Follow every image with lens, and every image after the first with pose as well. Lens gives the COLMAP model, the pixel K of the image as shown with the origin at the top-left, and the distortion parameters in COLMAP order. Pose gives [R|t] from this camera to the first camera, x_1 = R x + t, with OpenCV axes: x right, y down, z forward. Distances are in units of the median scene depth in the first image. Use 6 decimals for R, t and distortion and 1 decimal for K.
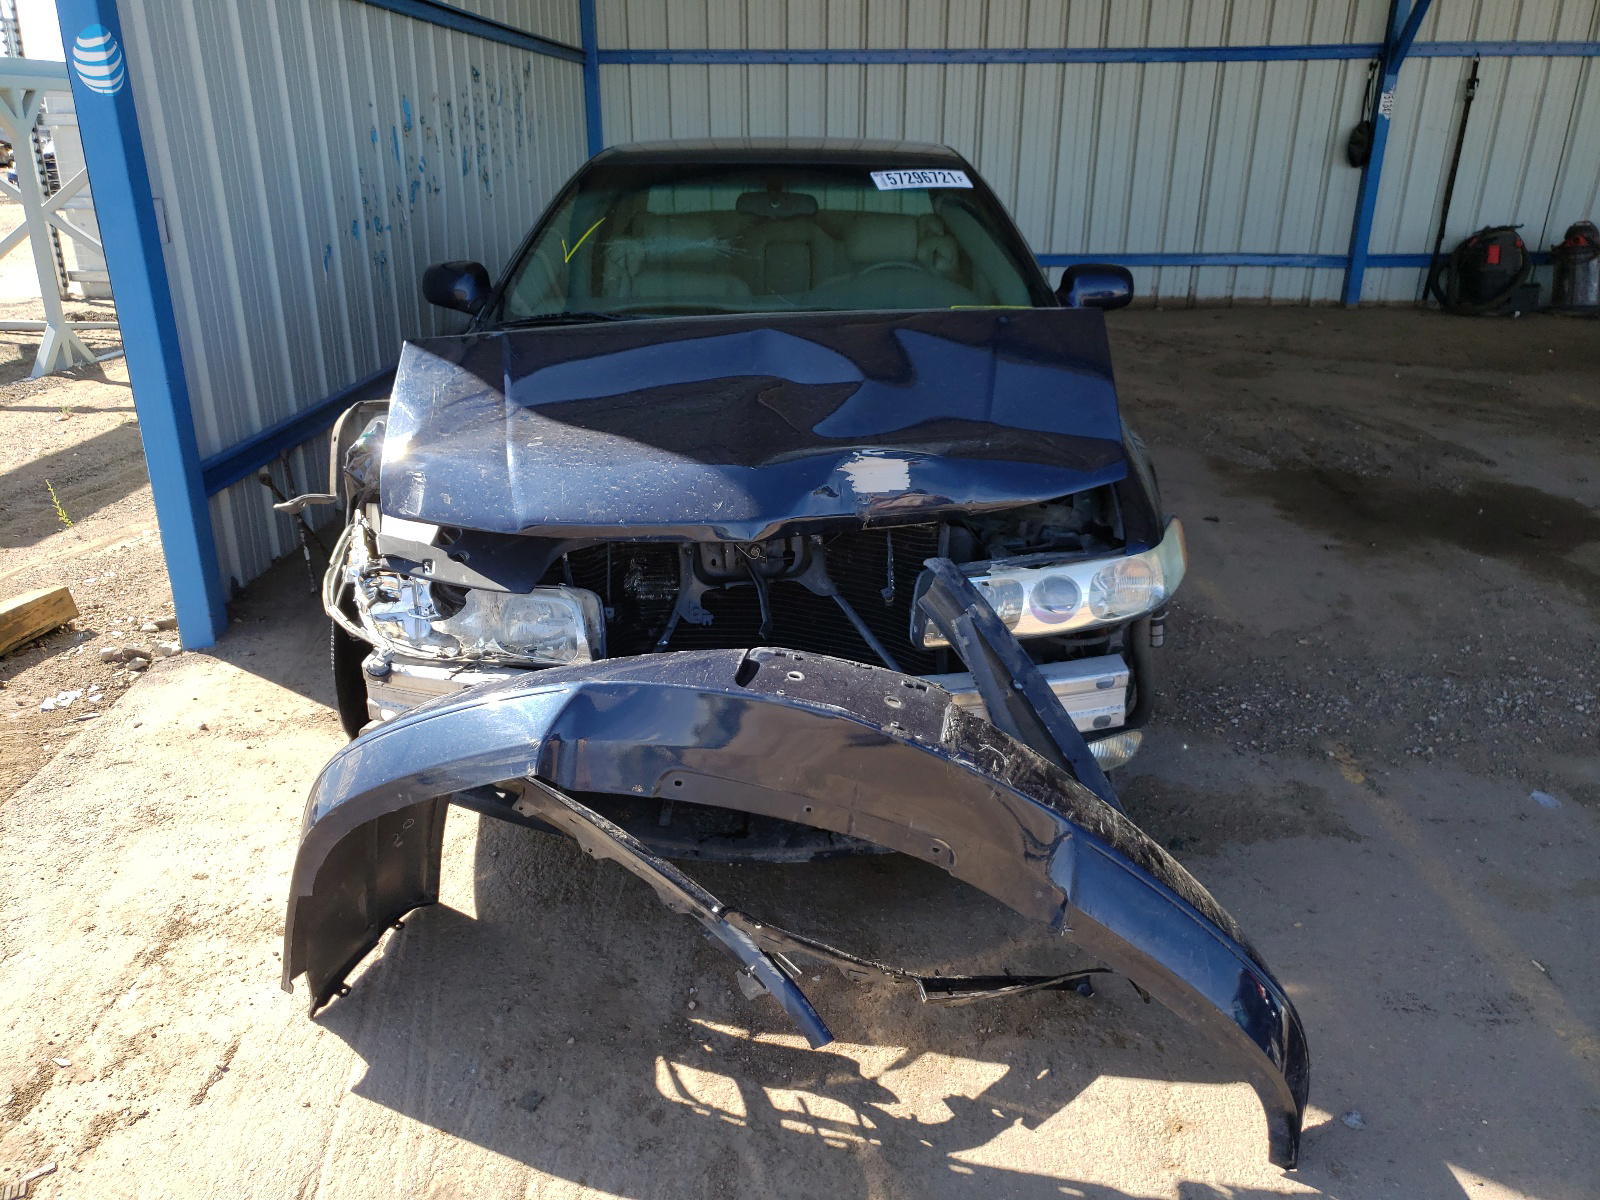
lens RADIAL K [[1265.9, 0, 808.1], [0, 1265.9, 604.3], [0, 0, 1]] dist [0.022839, -0.001004]
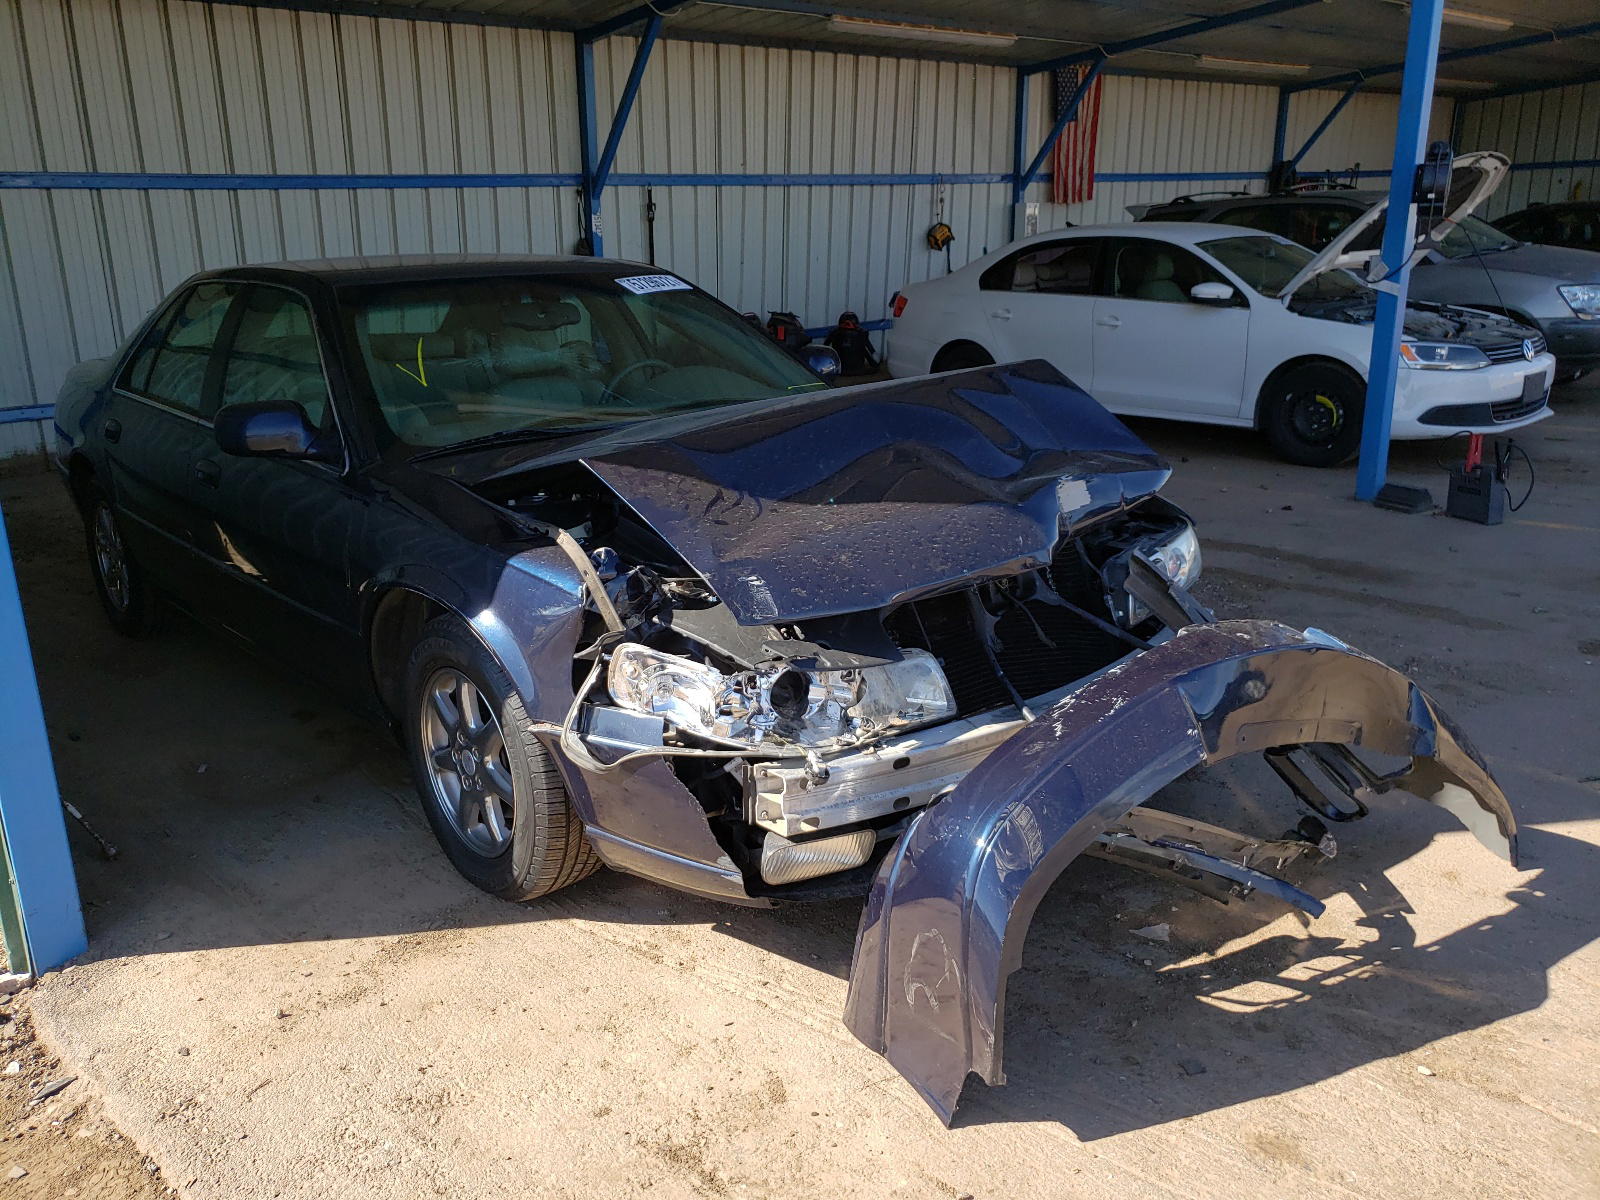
lens RADIAL K [[1296.3, 0, 800.4], [0, 1296.3, 507.2], [0, 0, 1]] dist [0.005817, 0.046260]
pose [[0.734332, -0.166042, 0.658169, -0.789905], [0.270718, 0.960809, -0.059654, -0.070876], [-0.622469, 0.221984, 0.750503, 0.174442]]
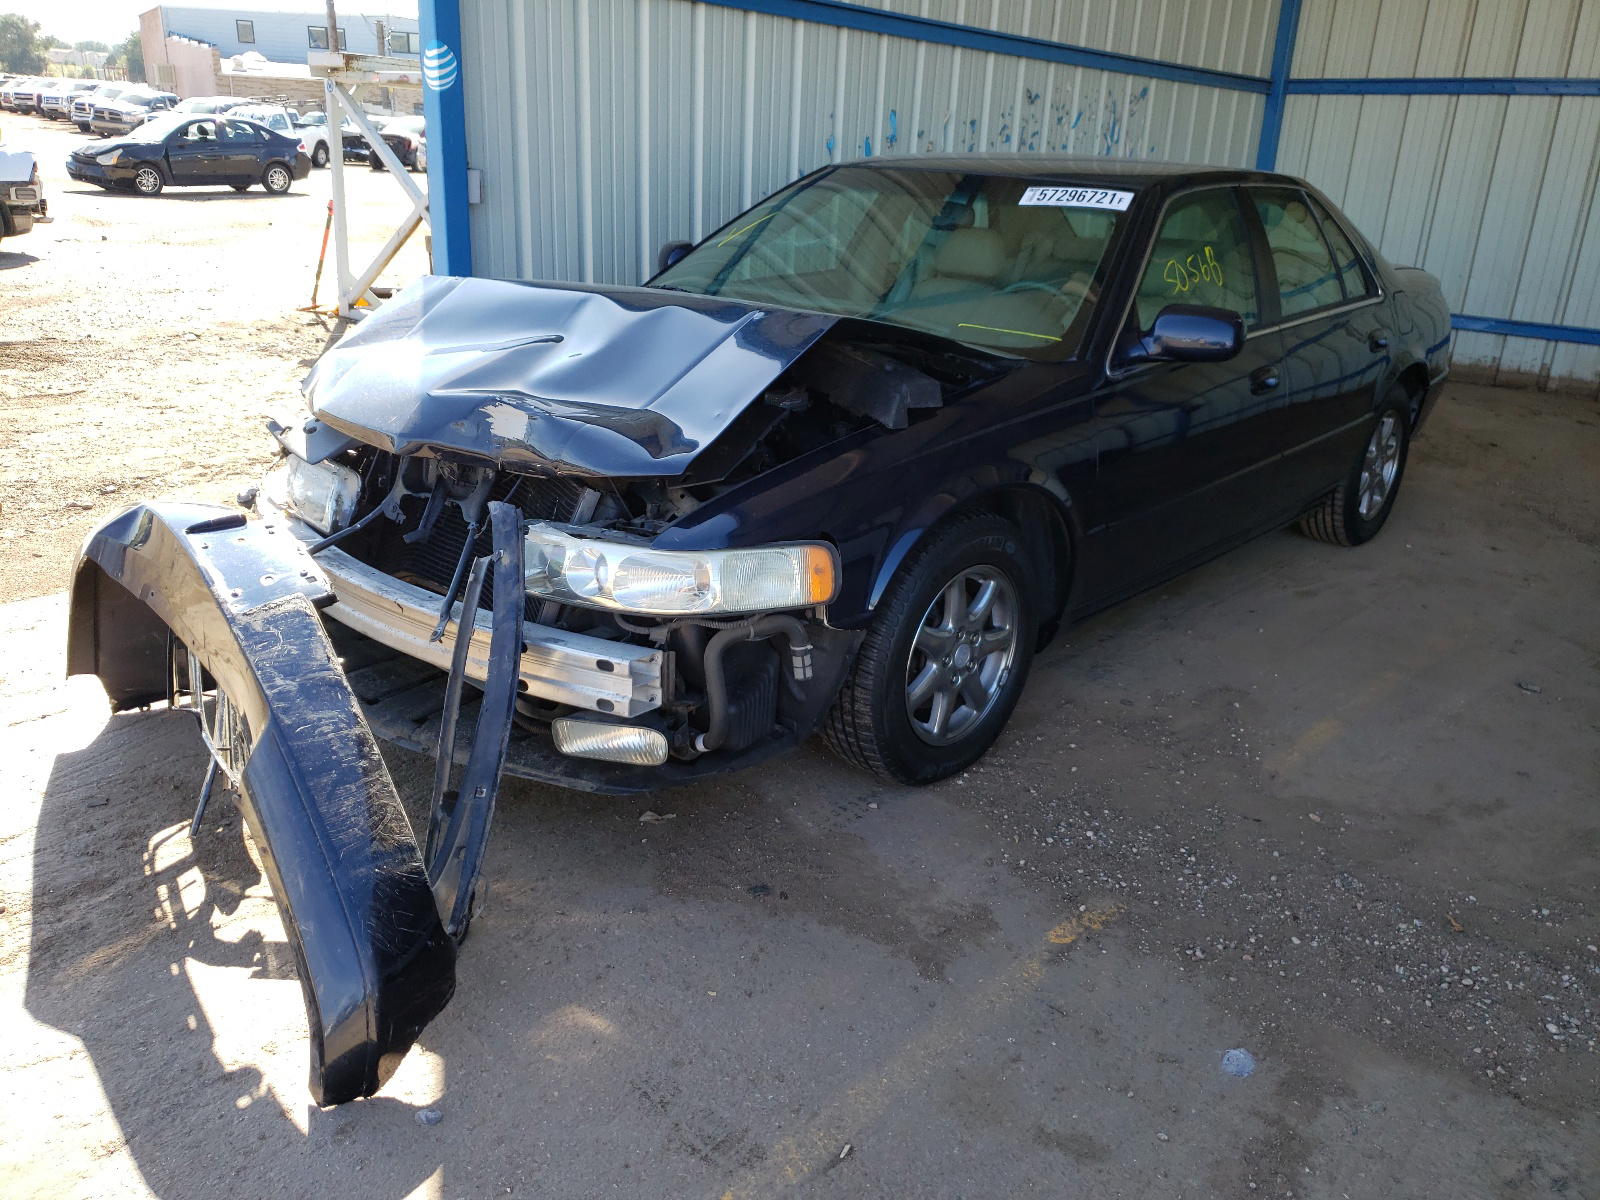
lens RADIAL K [[1265.9, 0, 808.1], [0, 1265.9, 604.3], [0, 0, 1]] dist [0.022839, -0.001004]
pose [[0.743892, 0.258703, -0.616196, 0.781385], [-0.276905, 0.958480, 0.068119, -0.079516], [0.608234, 0.119955, 0.784641, 0.253786]]
